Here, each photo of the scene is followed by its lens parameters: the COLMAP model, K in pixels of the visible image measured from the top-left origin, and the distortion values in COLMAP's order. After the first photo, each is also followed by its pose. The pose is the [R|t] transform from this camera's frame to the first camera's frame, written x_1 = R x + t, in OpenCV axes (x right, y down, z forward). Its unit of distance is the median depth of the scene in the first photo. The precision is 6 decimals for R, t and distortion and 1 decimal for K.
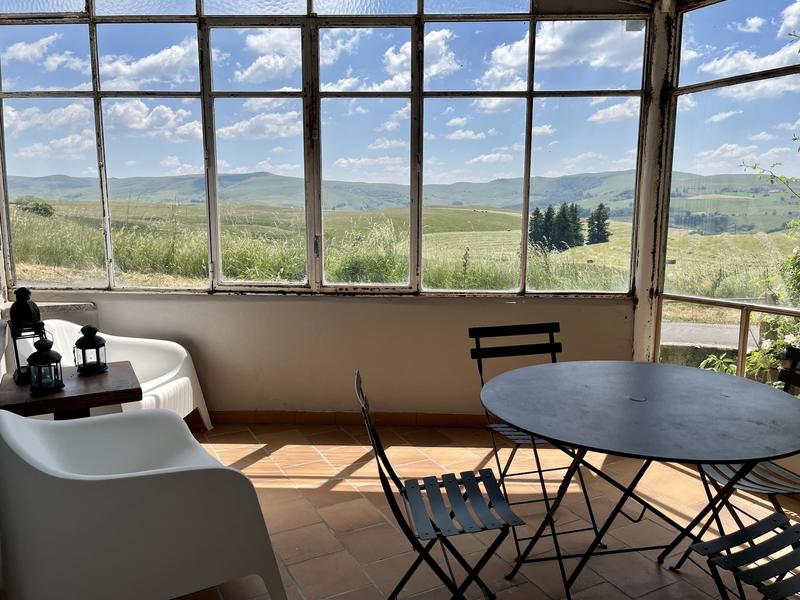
lens RADIAL K [[616.1, 0, 401.7], [0, 616.1, 307.7], [0, 0, 1]] dist [0.041771, -0.041423]
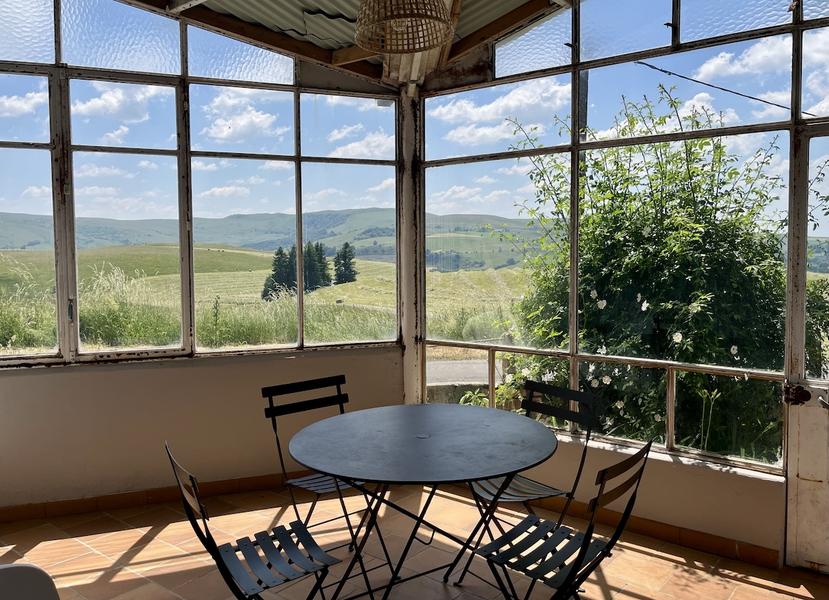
lens RADIAL K [[680.2, 0, 415.6], [0, 680.2, 298.7], [0, 0, 1]] dist [0.044497, -0.043679]
pose [[0.916239, -0.037725, 0.398851, -0.081021], [0.070028, 0.995311, -0.066728, -0.016566], [-0.394464, 0.089070, 0.914585, -0.118260]]
